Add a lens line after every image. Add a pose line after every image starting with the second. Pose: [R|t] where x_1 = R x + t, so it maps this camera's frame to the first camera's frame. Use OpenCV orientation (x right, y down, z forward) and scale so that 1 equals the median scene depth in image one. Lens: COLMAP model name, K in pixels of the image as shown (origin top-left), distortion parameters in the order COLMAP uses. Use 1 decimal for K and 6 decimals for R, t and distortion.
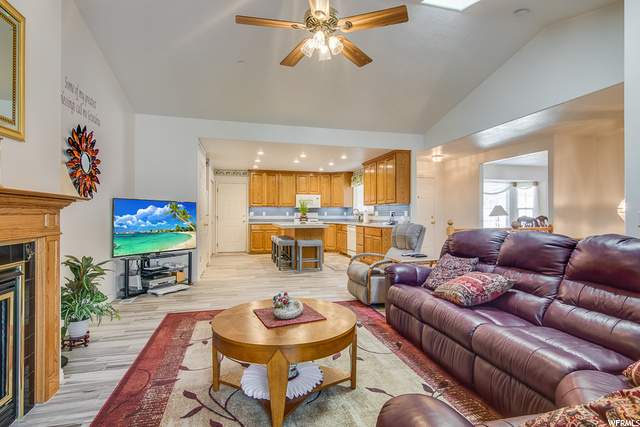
lens RADIAL K [[322.2, 0, 320.0], [0, 322.2, 213.5], [0, 0, 1]] dist [-0.003483, -0.002401]
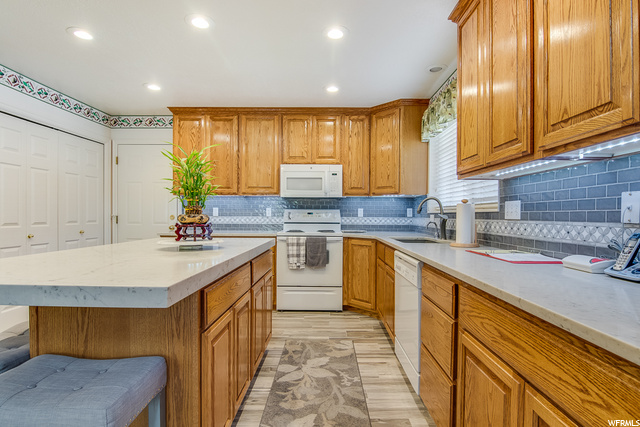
lens RADIAL K [[325.7, 0, 323.3], [0, 325.7, 216.4], [0, 0, 1]] dist [-0.004382, -0.000755]
pose [[0.965872, 0.005753, -0.258956, 0.087840], [-0.003669, 0.999957, 0.008531, 0.002884], [0.258994, -0.007290, 0.965852, 0.634979]]
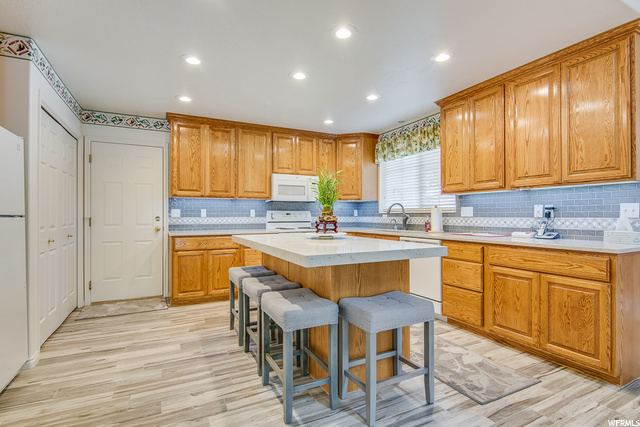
lens RADIAL K [[322.2, 0, 320.0], [0, 322.2, 213.5], [0, 0, 1]] dist [-0.003483, -0.002401]
pose [[0.976298, -0.000910, 0.216427, -0.113407], [0.001212, 0.999998, -0.001262, 0.002442], [-0.216426, 0.001494, 0.976298, 0.522018]]
